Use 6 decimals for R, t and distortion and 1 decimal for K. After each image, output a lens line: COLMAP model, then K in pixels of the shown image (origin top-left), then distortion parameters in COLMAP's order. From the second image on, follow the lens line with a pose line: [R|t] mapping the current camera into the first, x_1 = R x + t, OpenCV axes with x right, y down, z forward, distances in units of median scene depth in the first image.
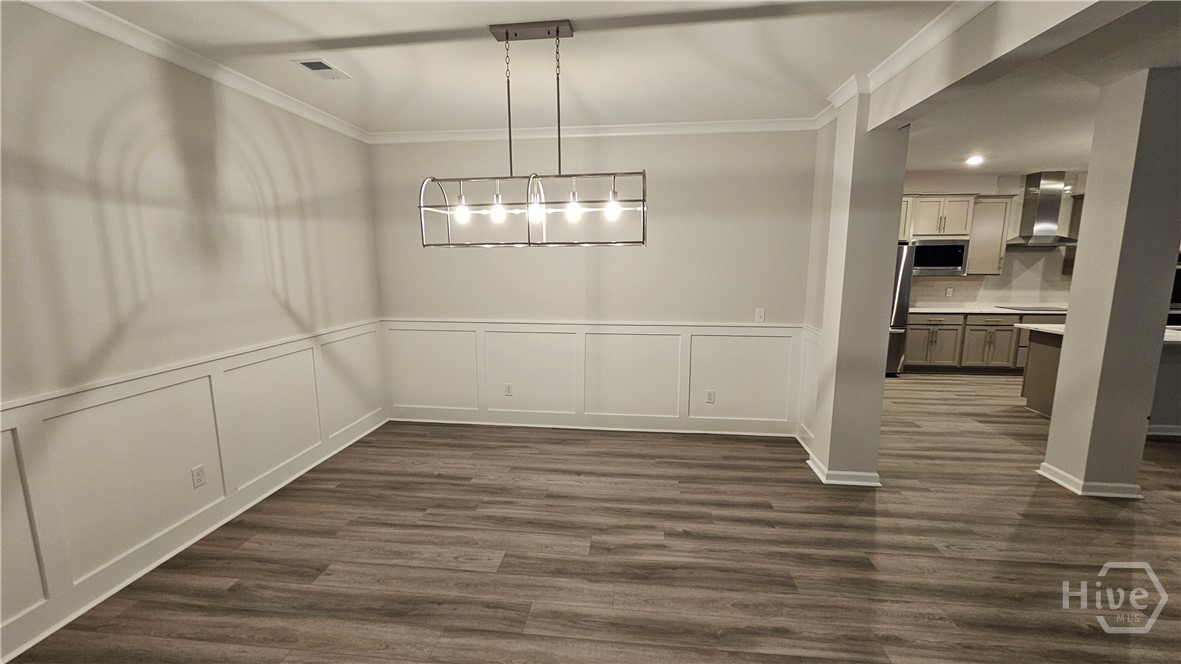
lens RADIAL K [[485.9, 0, 588.2], [0, 485.9, 333.9], [0, 0, 1]] dist [-0.000261, 0.000005]
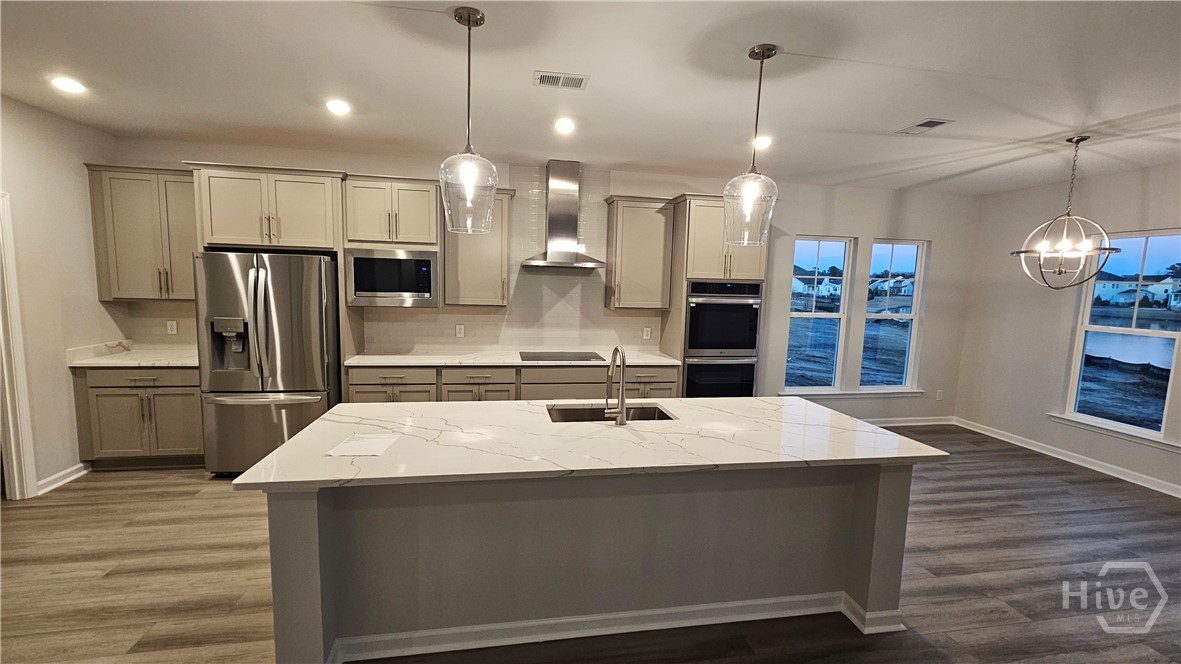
lens RADIAL K [[485.9, 0, 588.2], [0, 485.9, 333.9], [0, 0, 1]] dist [-0.000261, 0.000005]
pose [[0.956925, -0.002550, 0.290325, 0.753597], [0.015493, 0.998985, -0.042292, -0.052614], [-0.289923, 0.044968, 0.955993, 0.317447]]
